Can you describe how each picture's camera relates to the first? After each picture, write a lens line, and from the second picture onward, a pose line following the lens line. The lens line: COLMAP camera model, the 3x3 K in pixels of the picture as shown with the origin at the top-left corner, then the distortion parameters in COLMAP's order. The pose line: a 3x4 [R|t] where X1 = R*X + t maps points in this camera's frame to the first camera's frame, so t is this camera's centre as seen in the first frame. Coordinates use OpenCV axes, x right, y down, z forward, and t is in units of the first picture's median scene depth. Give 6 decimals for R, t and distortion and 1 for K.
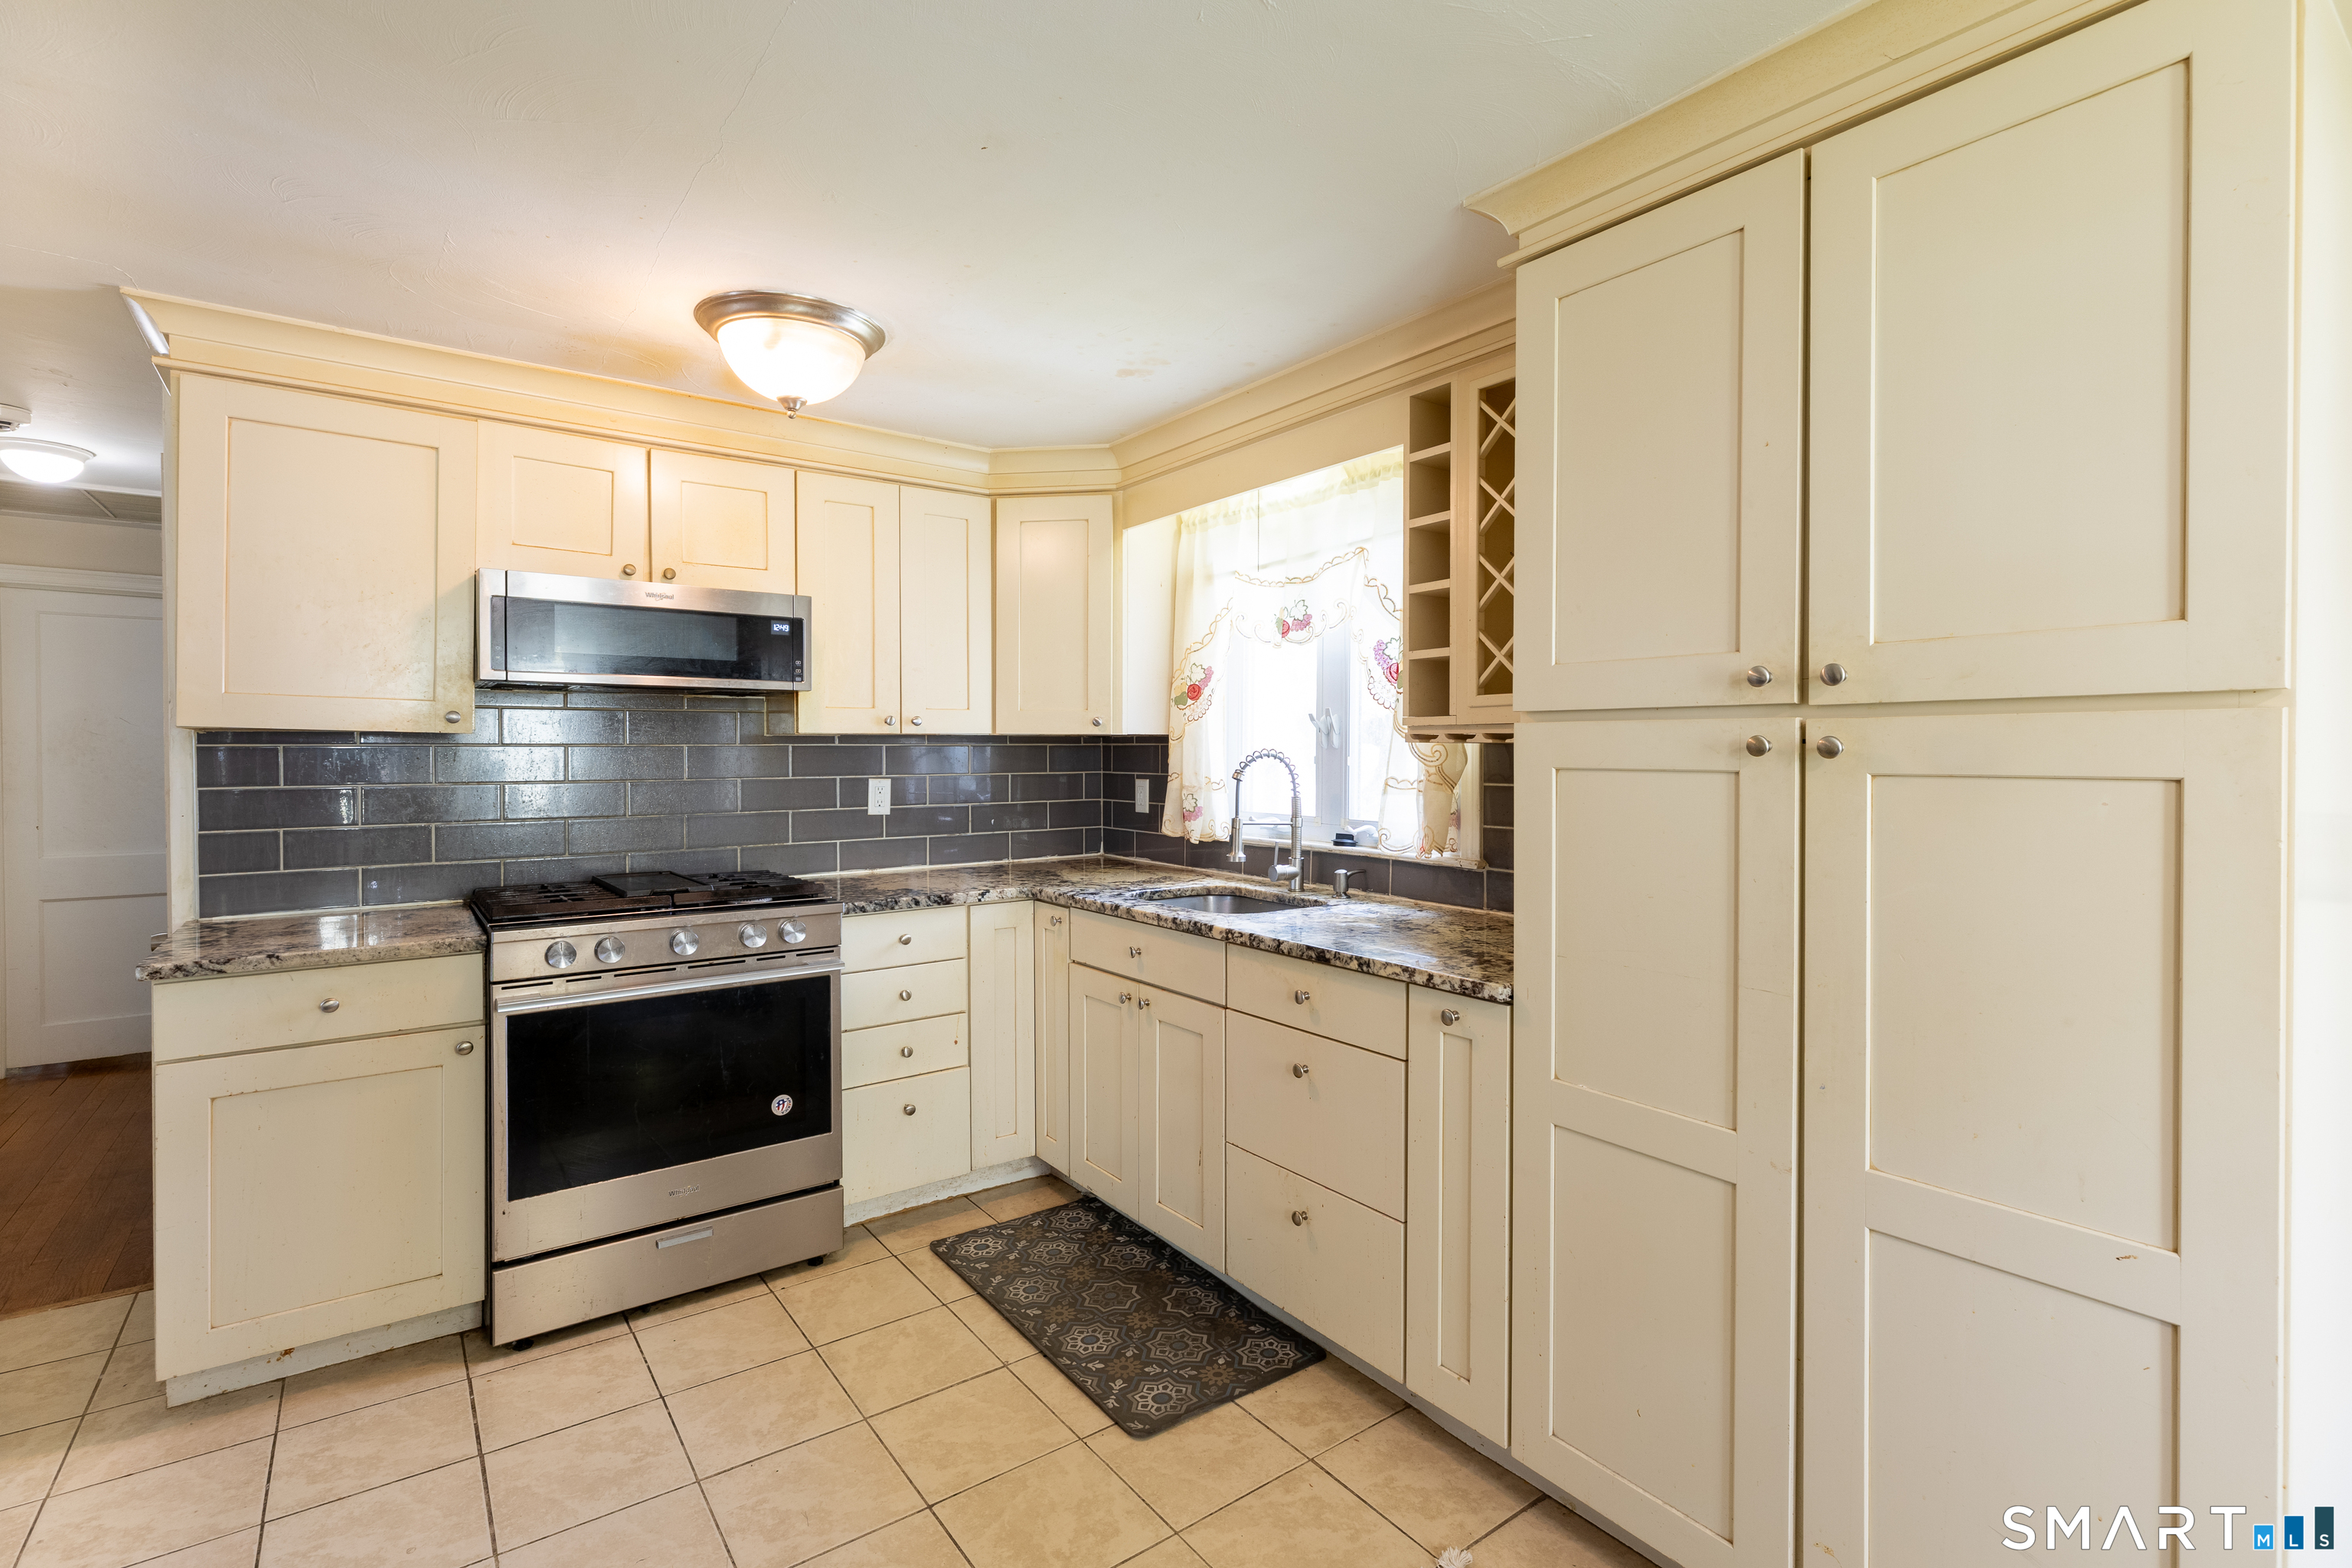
lens RADIAL K [[1068.7, 0, 1195.7], [0, 1068.7, 757.1], [0, 0, 1]] dist [0.002511, -0.000274]
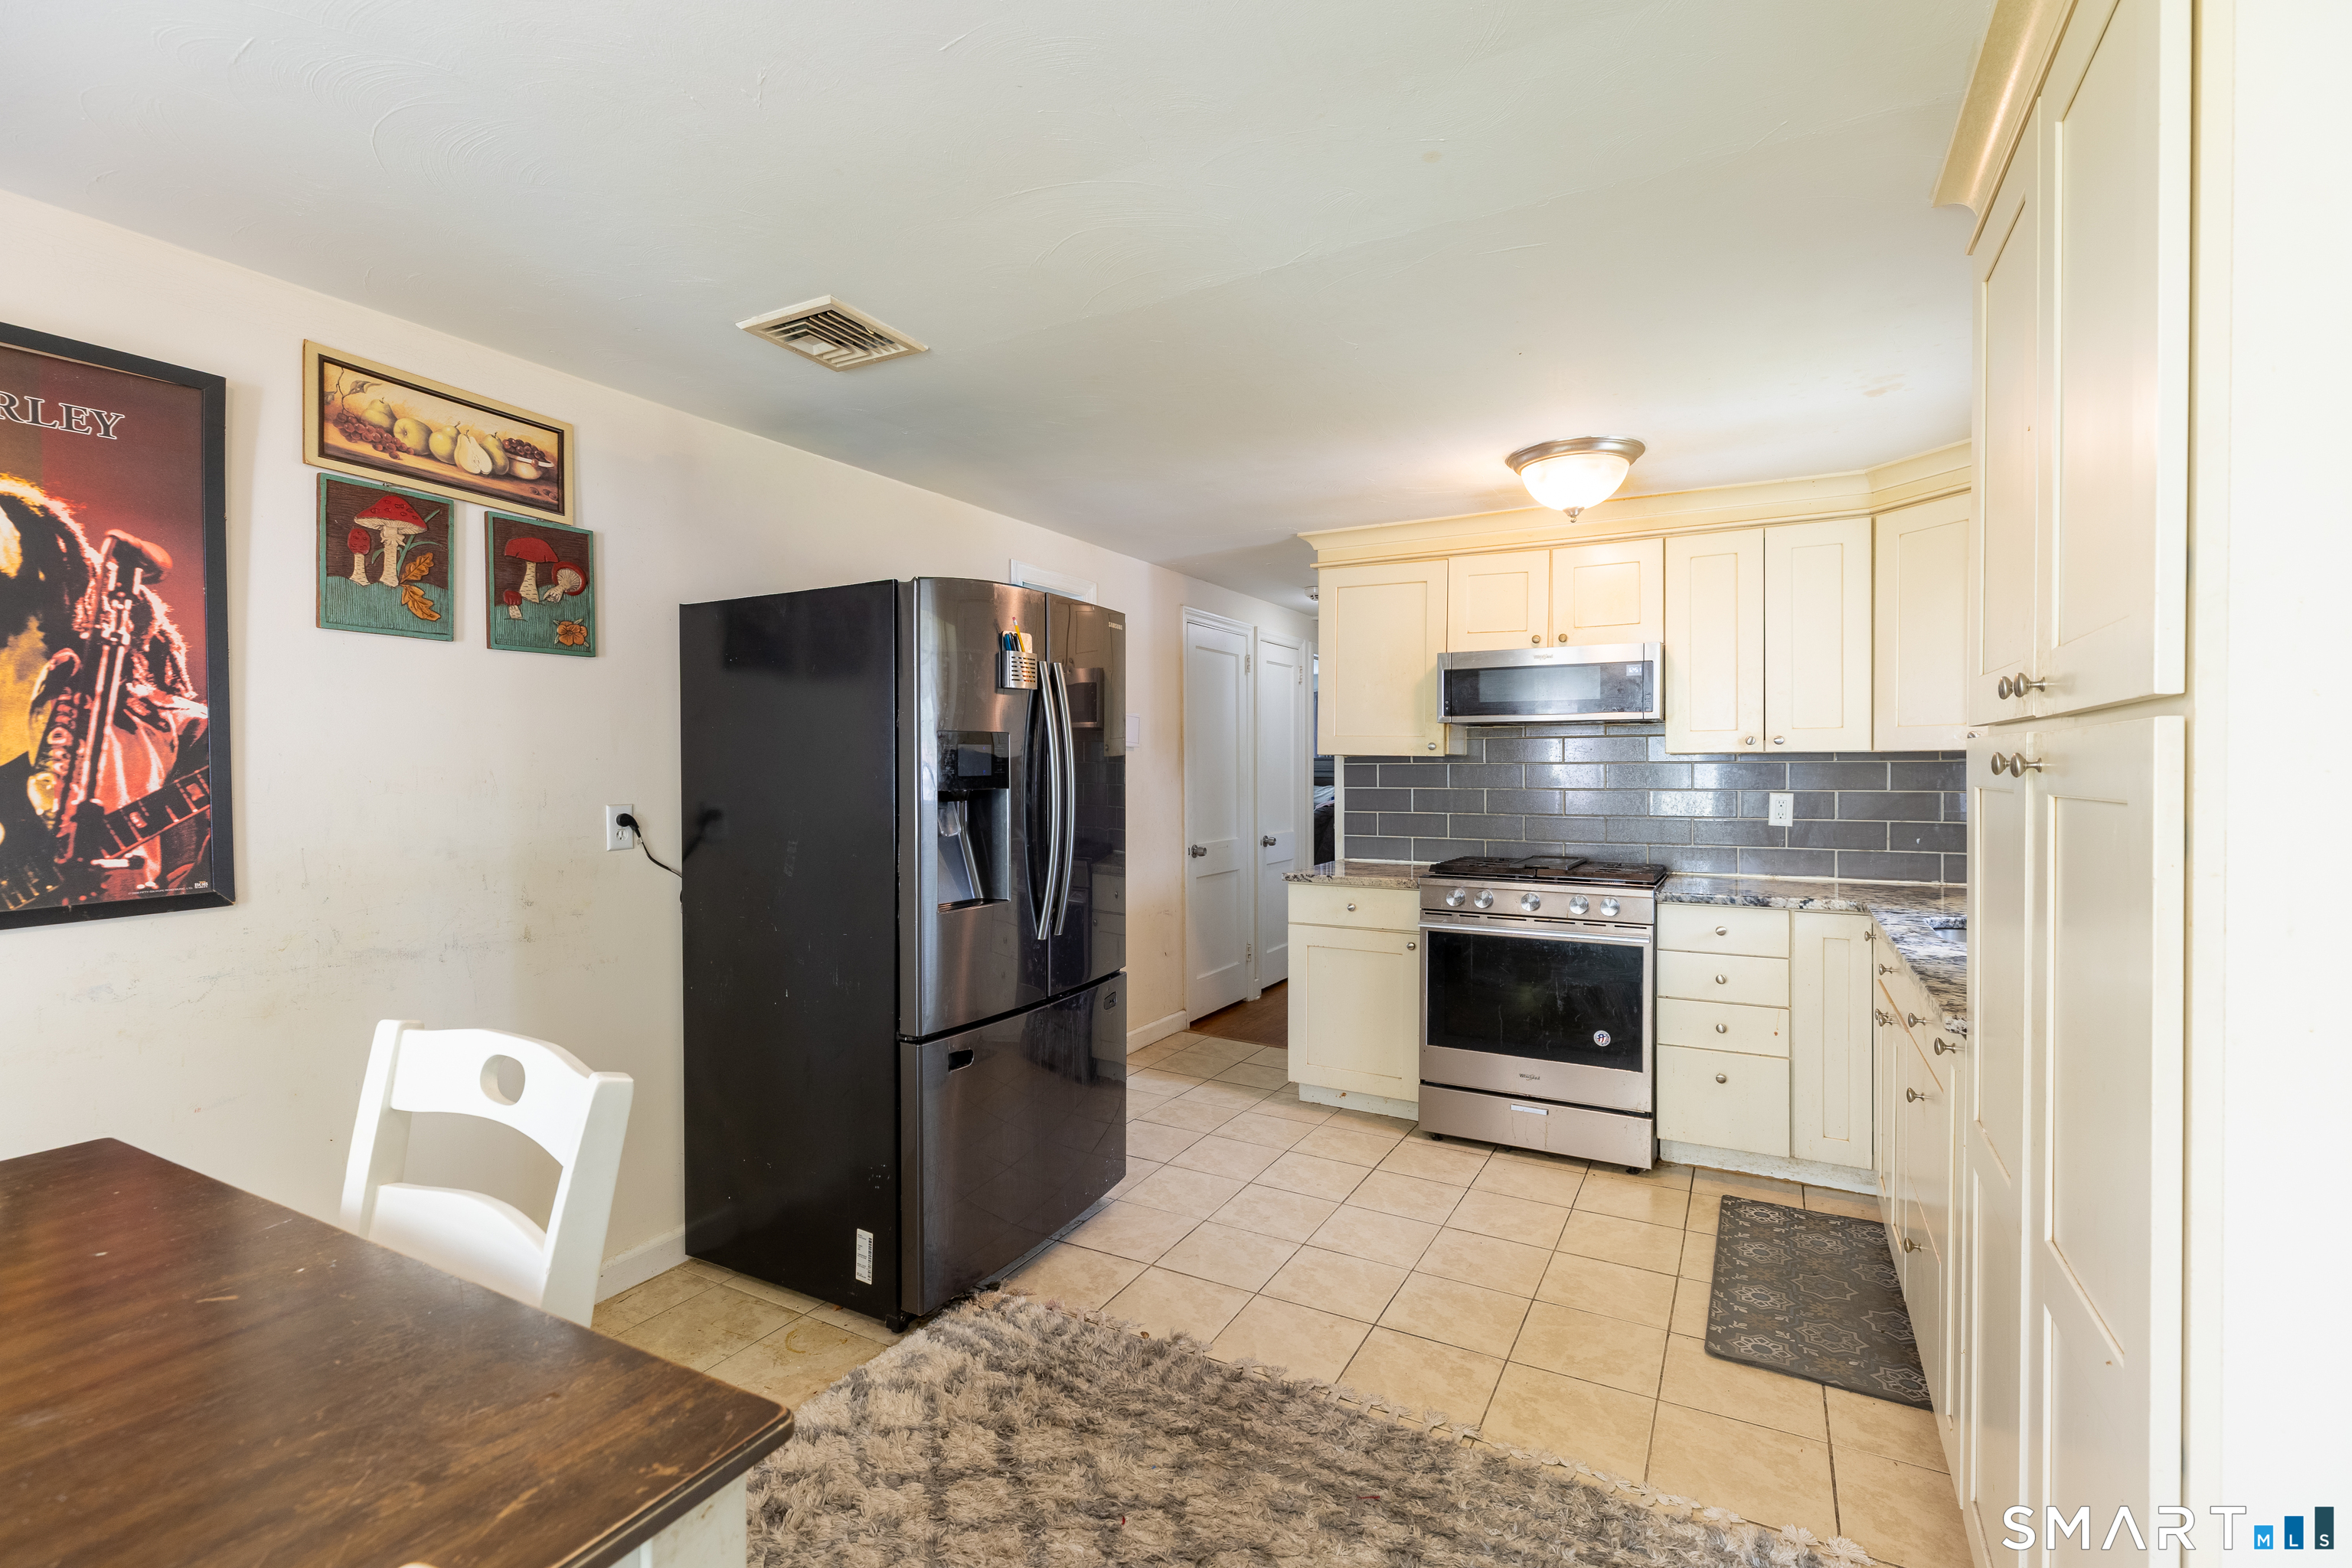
lens RADIAL K [[1068.7, 0, 1174.8], [0, 1068.7, 774.6], [0, 0, 1]] dist [0.002511, -0.000274]
pose [[0.410872, 0.008390, -0.911655, 0.570983], [-0.005569, 0.999962, 0.006693, -0.002968], [0.911676, 0.002327, 0.410903, -0.014655]]
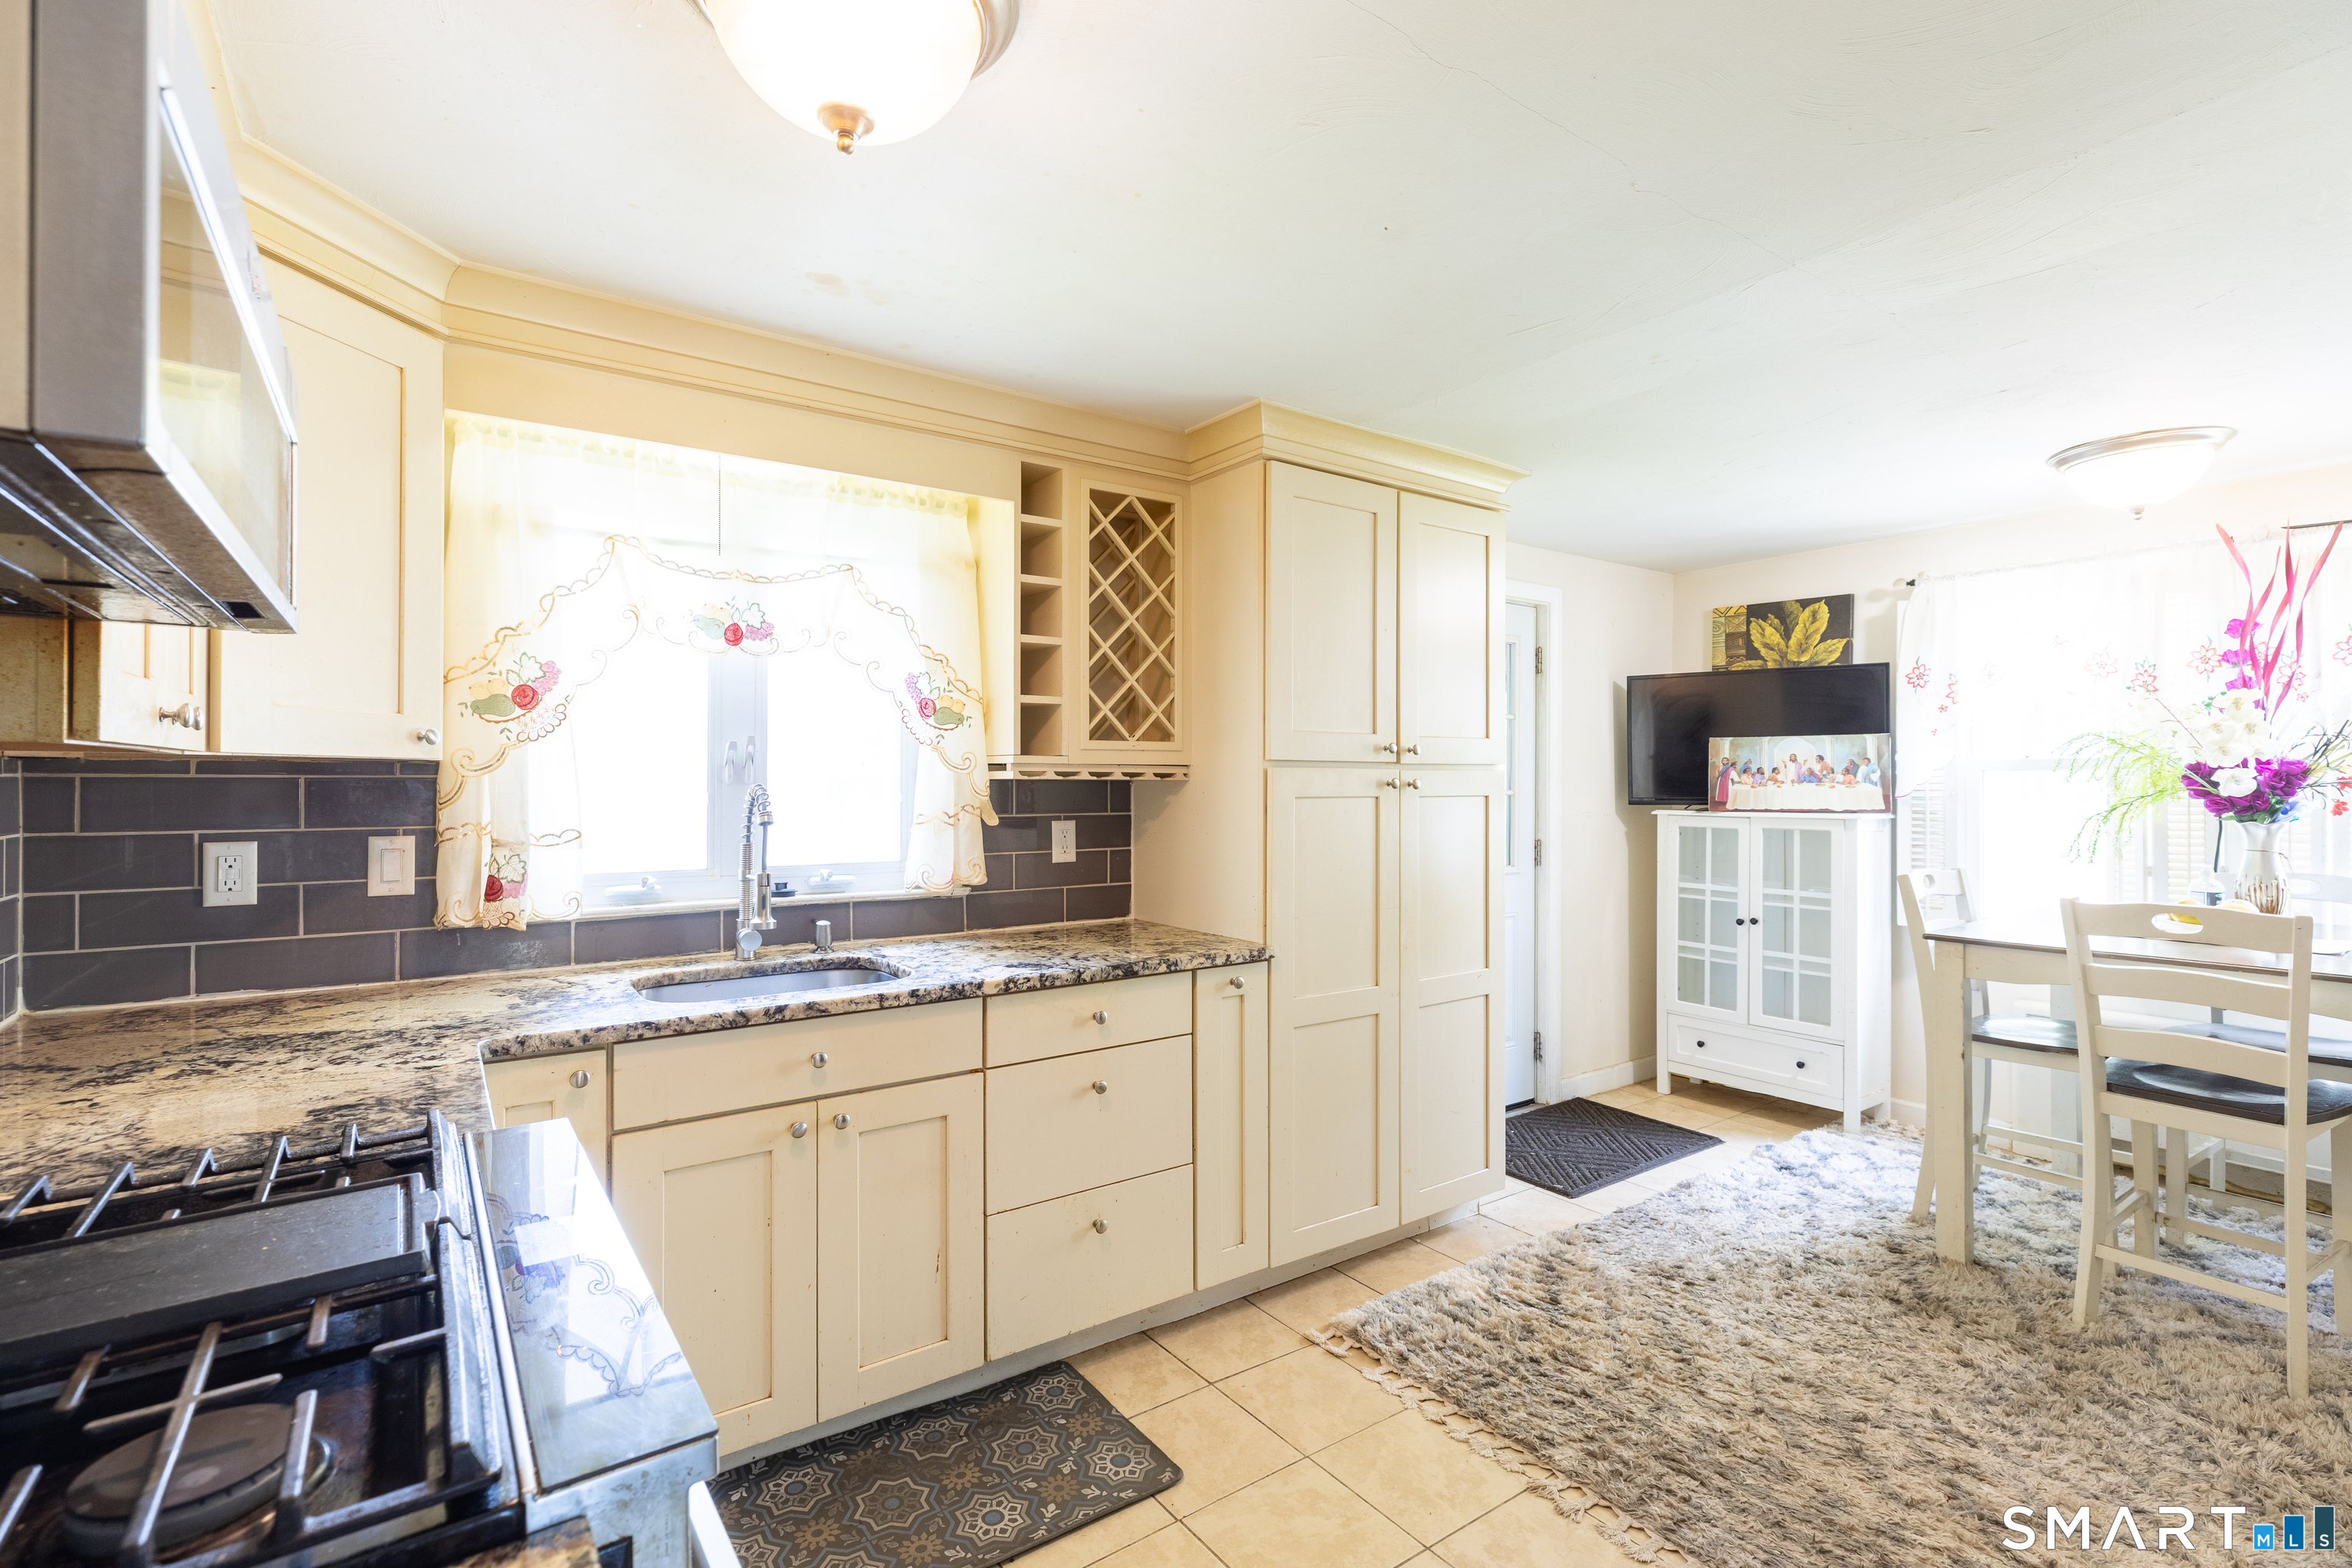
lens RADIAL K [[1068.7, 0, 1166.9], [0, 1068.7, 772.3], [0, 0, 1]] dist [0.002511, -0.000274]
pose [[0.033339, 0.005701, 0.999428, -0.779657], [0.005147, 0.999969, -0.005876, -0.011375], [-0.999431, 0.005340, 0.033308, 0.722119]]
